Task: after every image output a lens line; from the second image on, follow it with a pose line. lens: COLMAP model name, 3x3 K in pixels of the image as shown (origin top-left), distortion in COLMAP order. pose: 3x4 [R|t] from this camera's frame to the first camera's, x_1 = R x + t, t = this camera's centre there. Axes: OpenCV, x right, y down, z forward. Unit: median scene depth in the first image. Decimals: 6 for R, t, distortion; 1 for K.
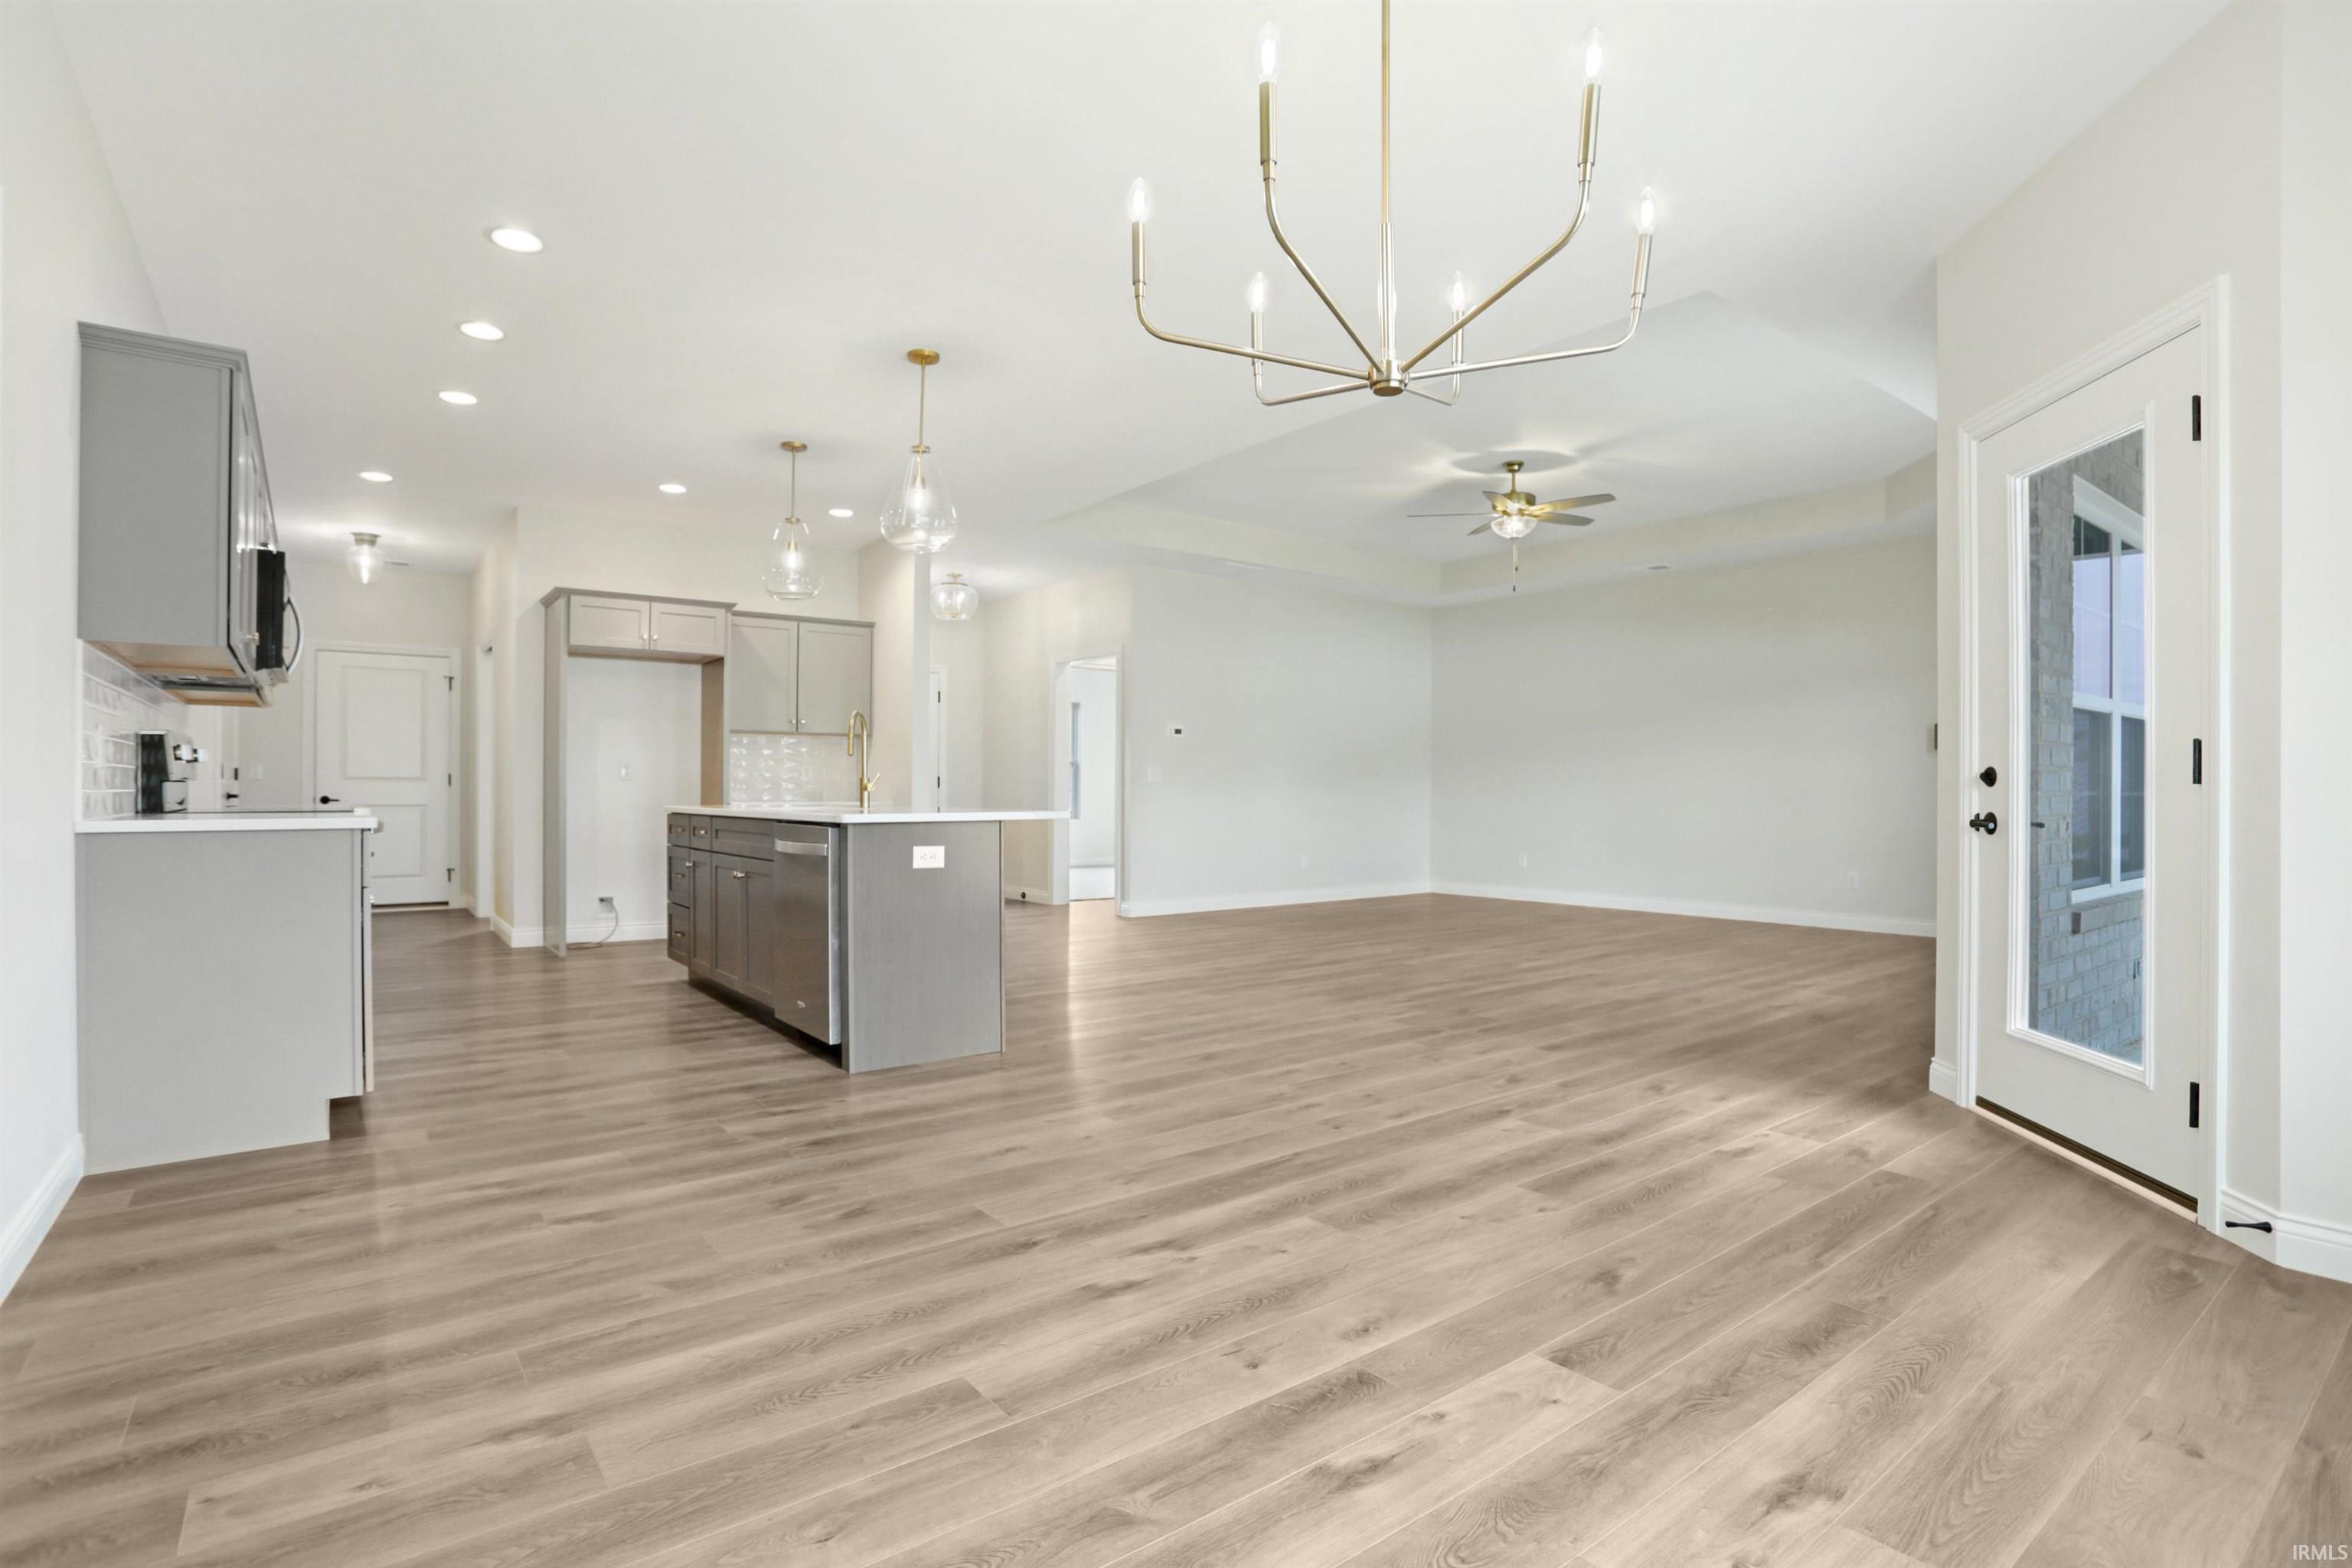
lens RADIAL K [[1161.4, 0, 1183.6], [0, 1161.4, 790.4], [0, 0, 1]] dist [-0.065085, 0.026192]
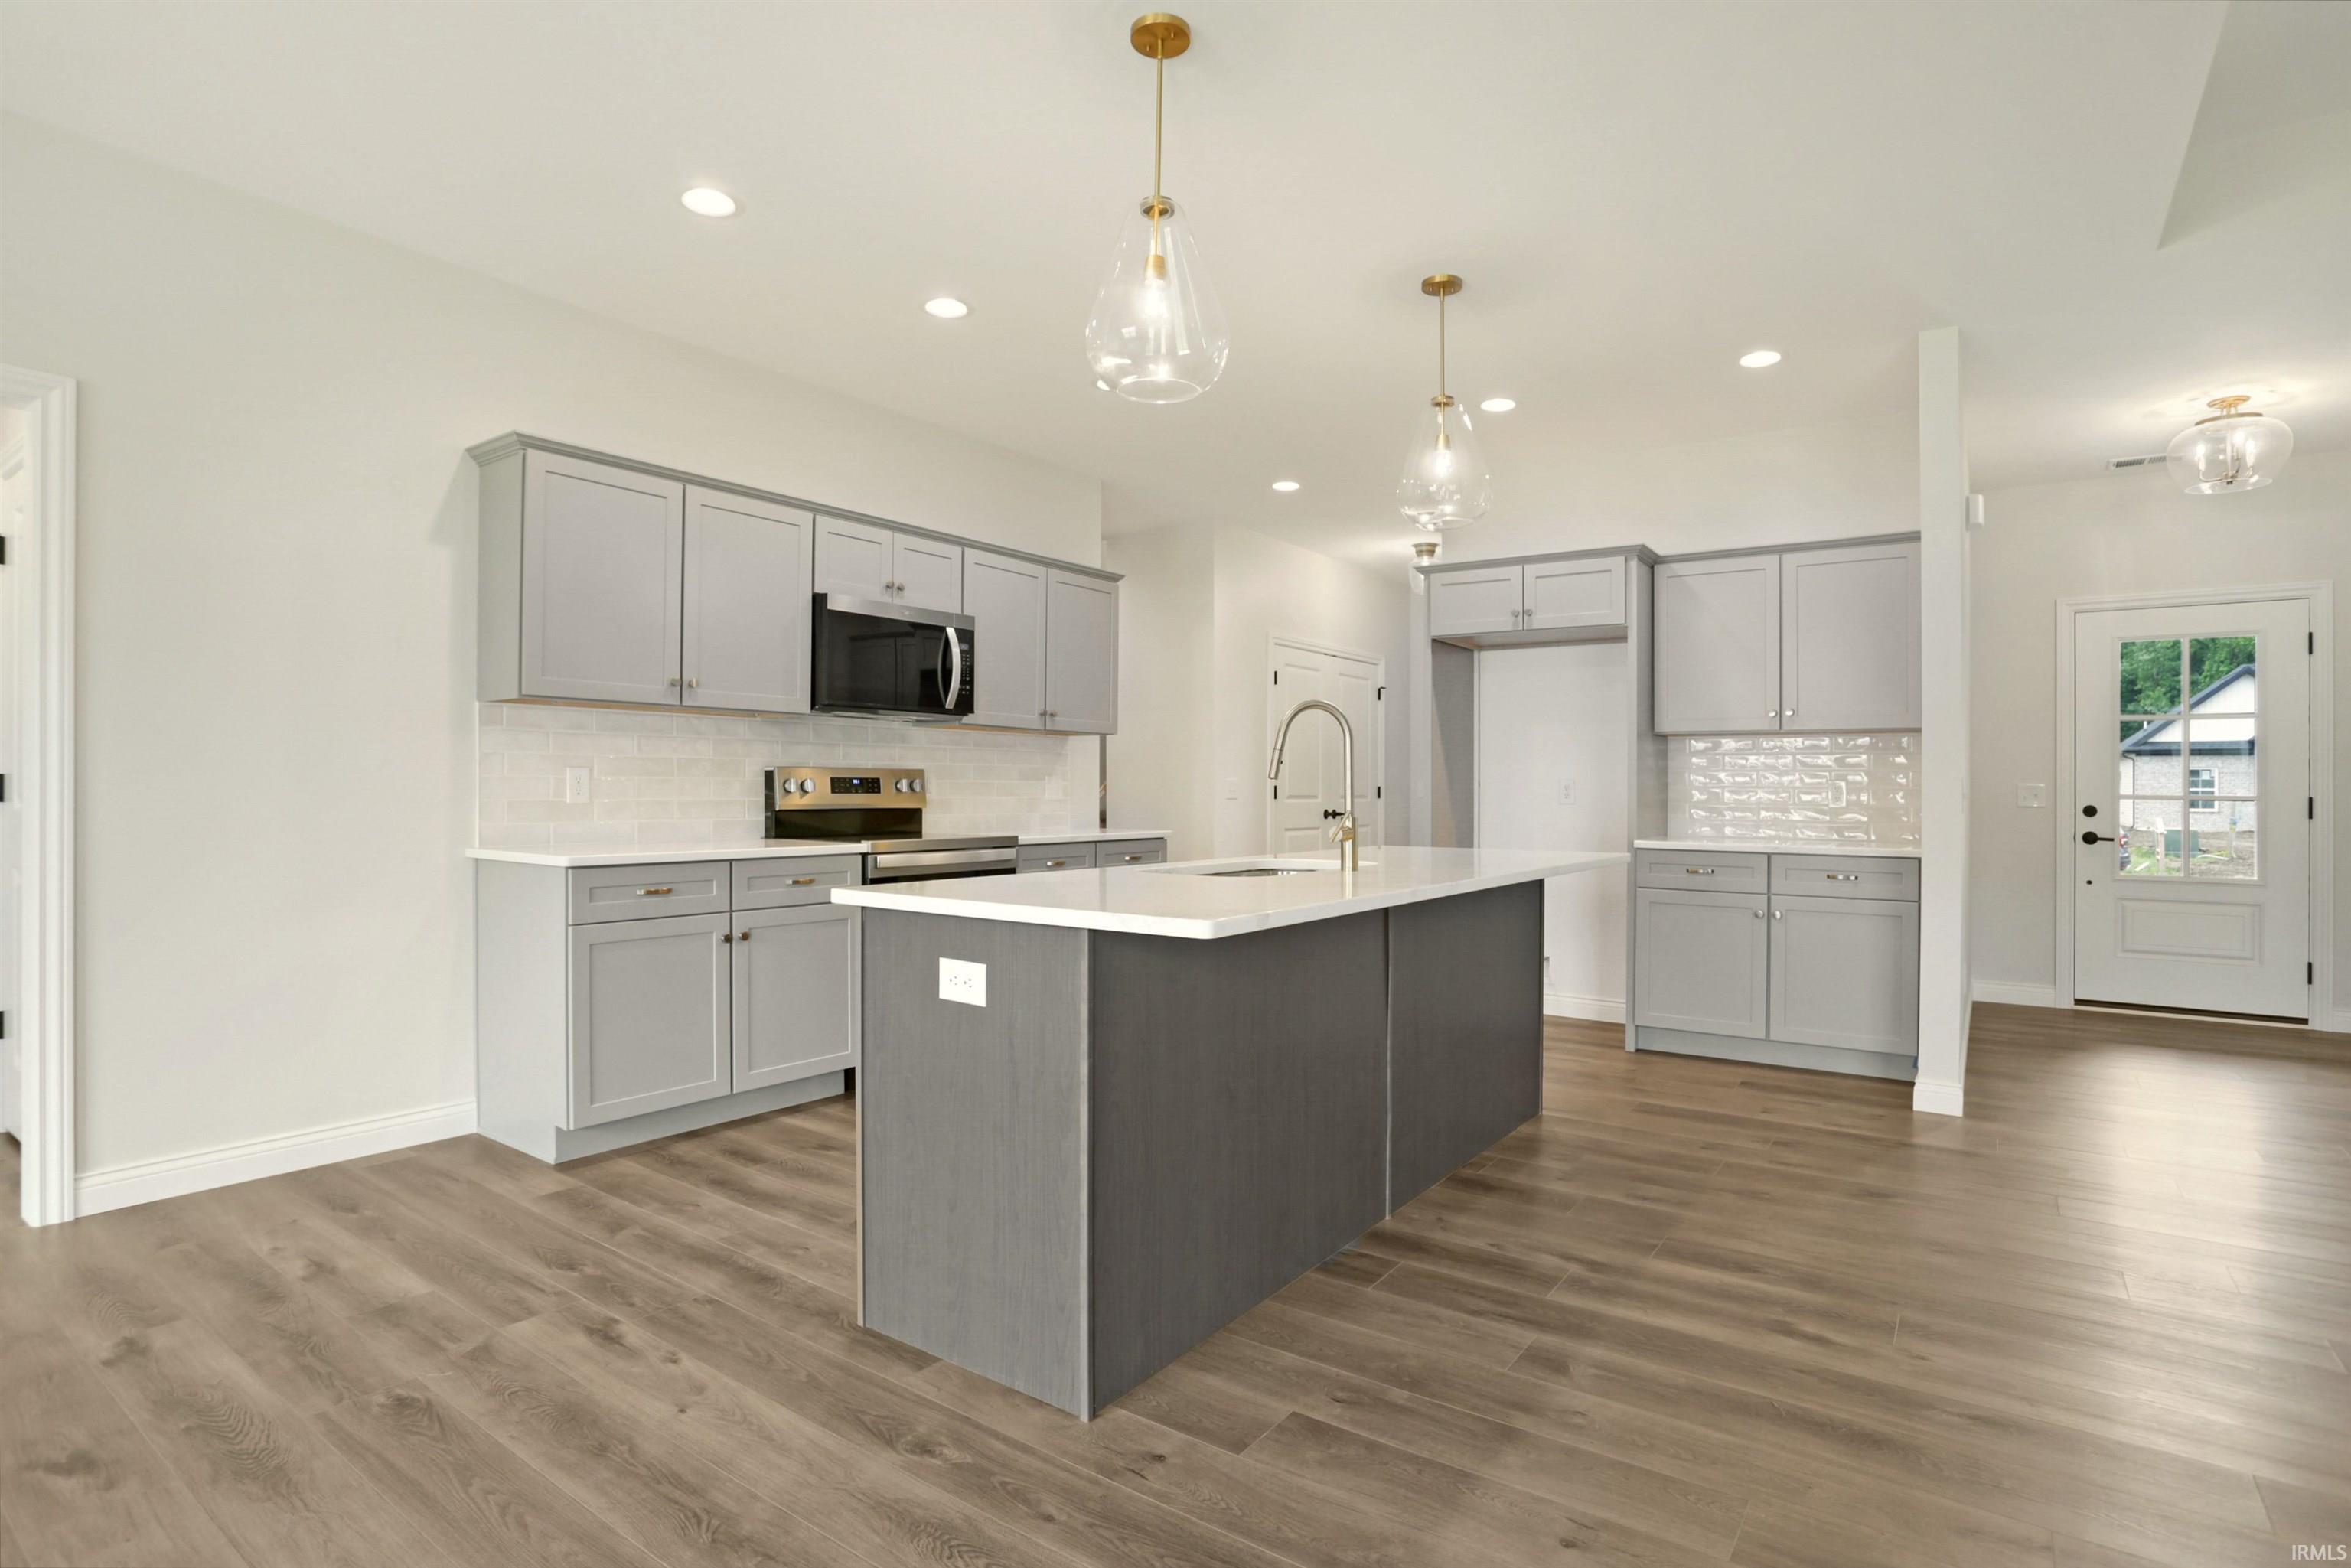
lens RADIAL K [[1176.2, 0, 1183.1], [0, 1176.2, 781.3], [0, 0, 1]] dist [-0.072900, 0.031989]
pose [[0.284355, -0.002924, -0.958715, 0.195519], [-0.008055, 0.999953, -0.005439, -0.019411], [0.958685, 0.009270, 0.284318, 0.584258]]
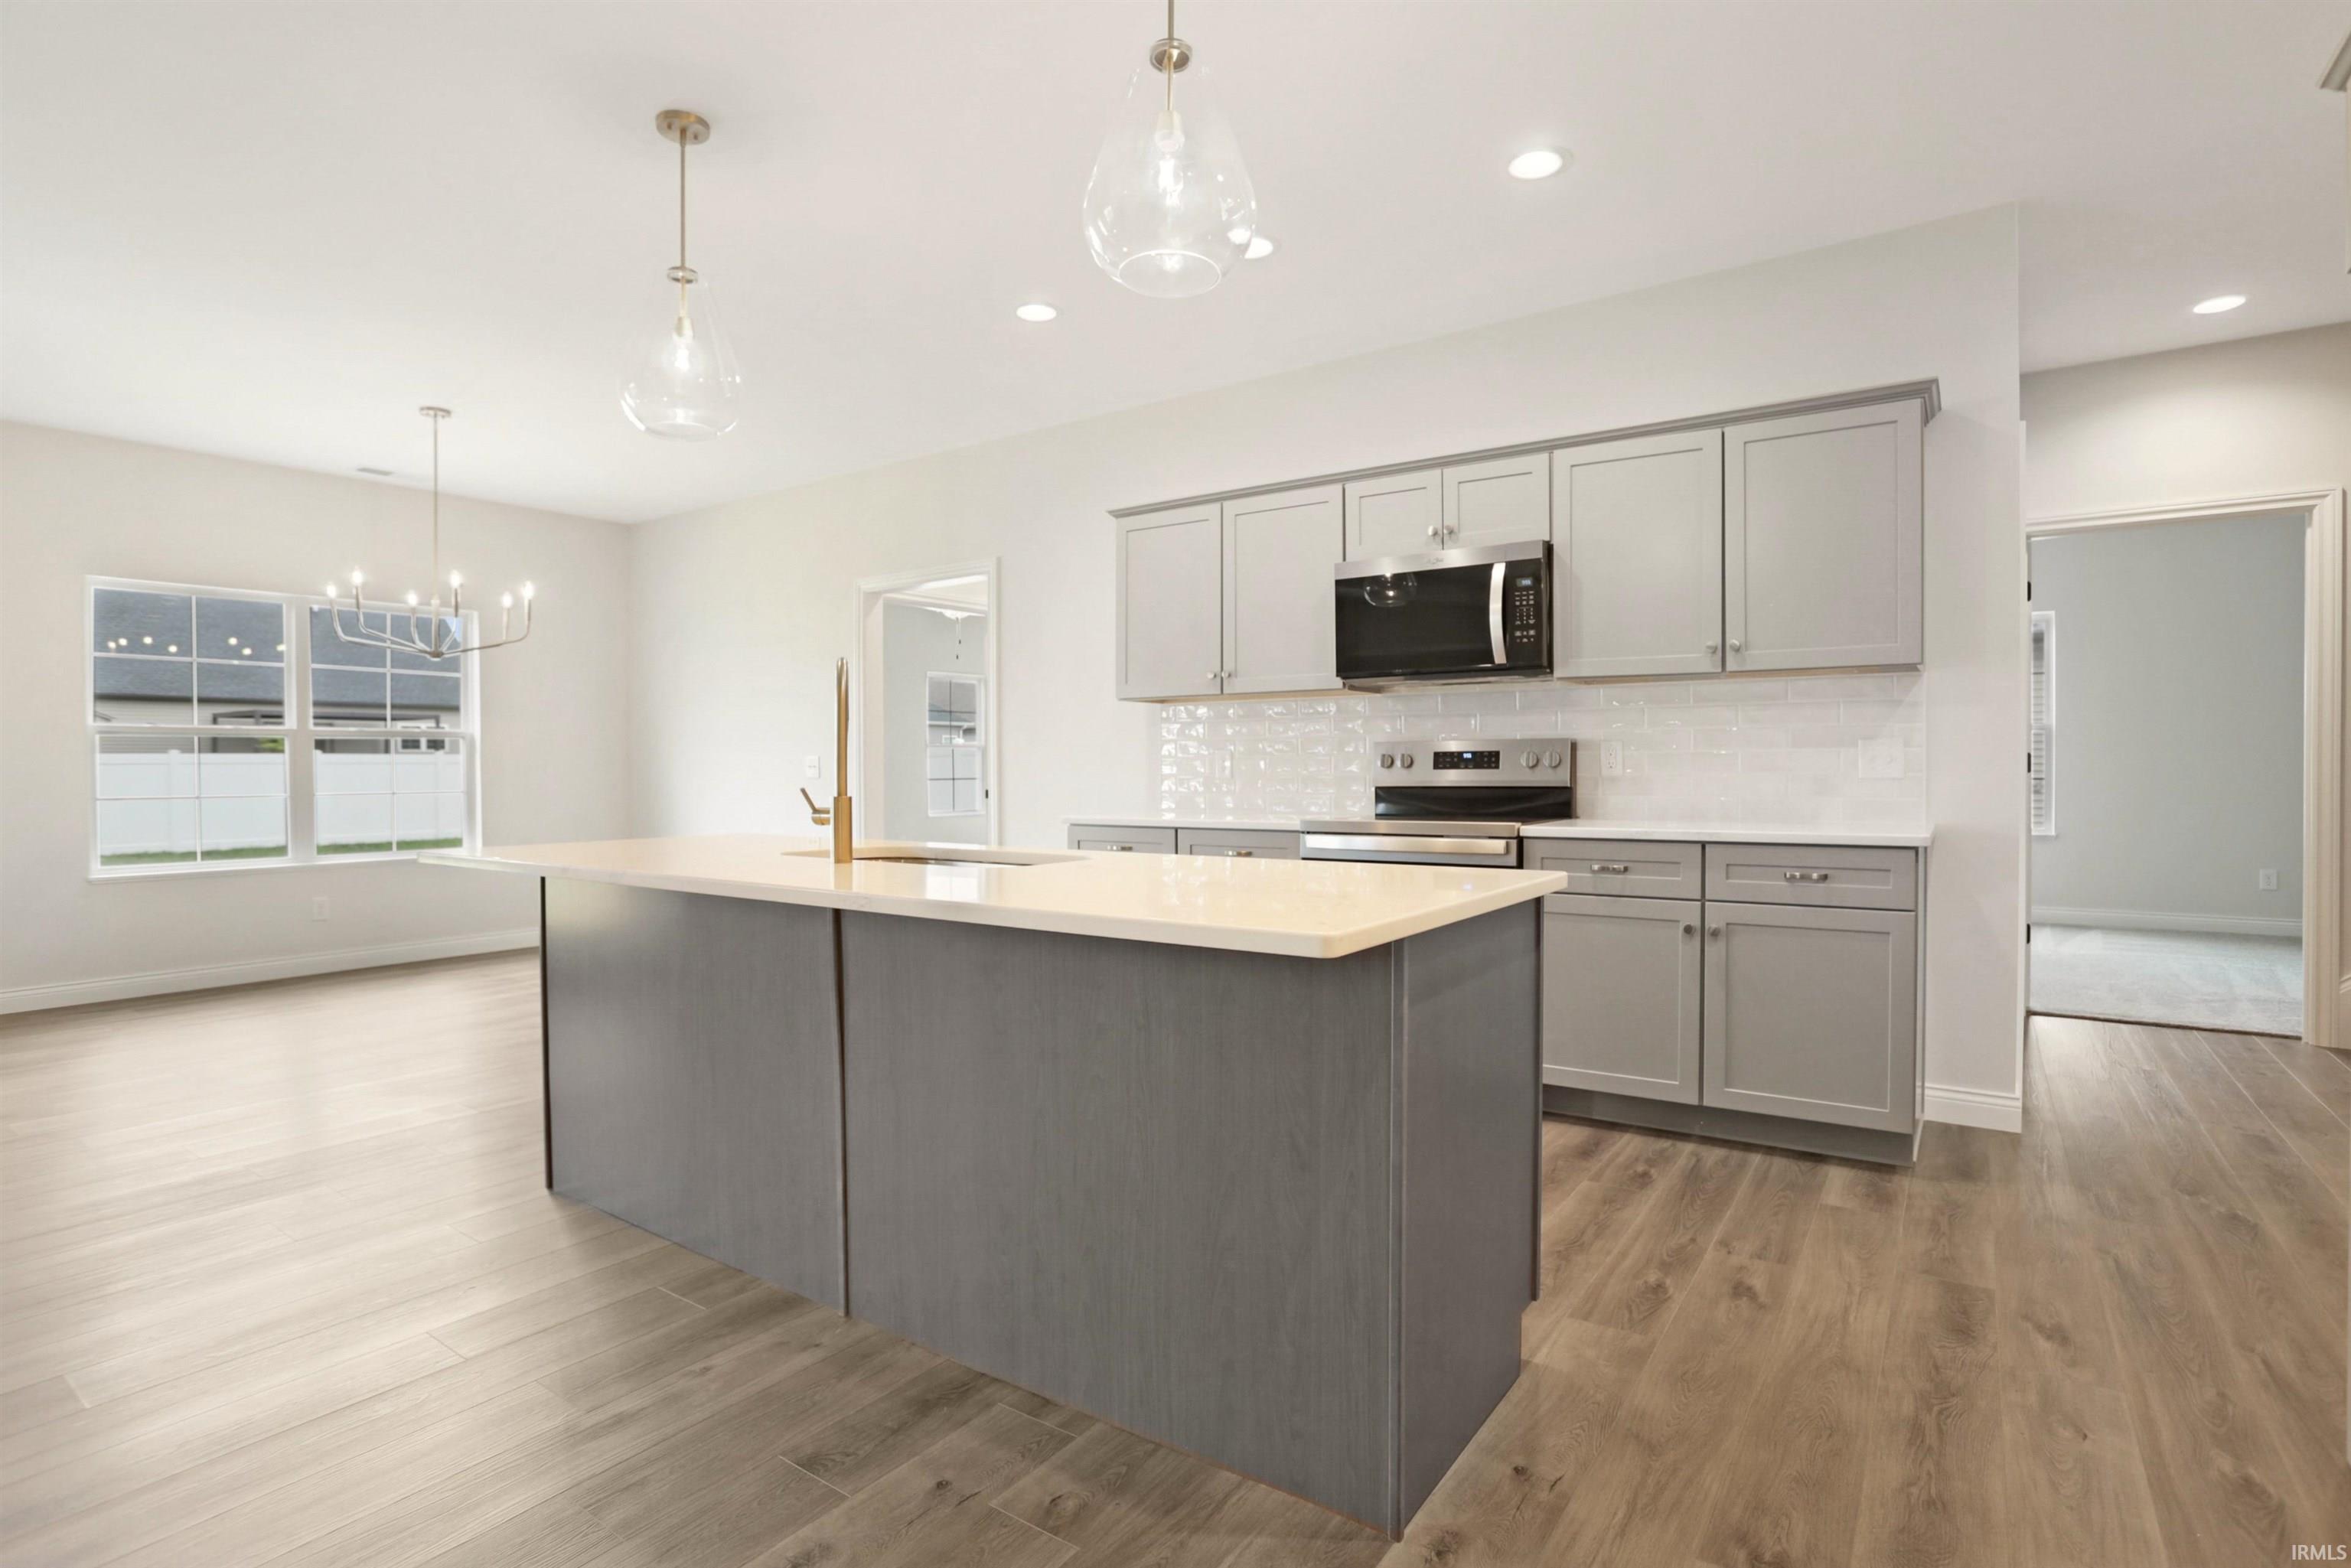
lens RADIAL K [[1155.4, 0, 1183.6], [0, 1155.4, 779.1], [0, 0, 1]] dist [-0.049366, -0.000258]
pose [[-0.956531, 0.009664, -0.291471, -0.207582], [0.006086, 0.999895, 0.013180, -0.018079], [0.291568, 0.010833, -0.956489, 1.135749]]
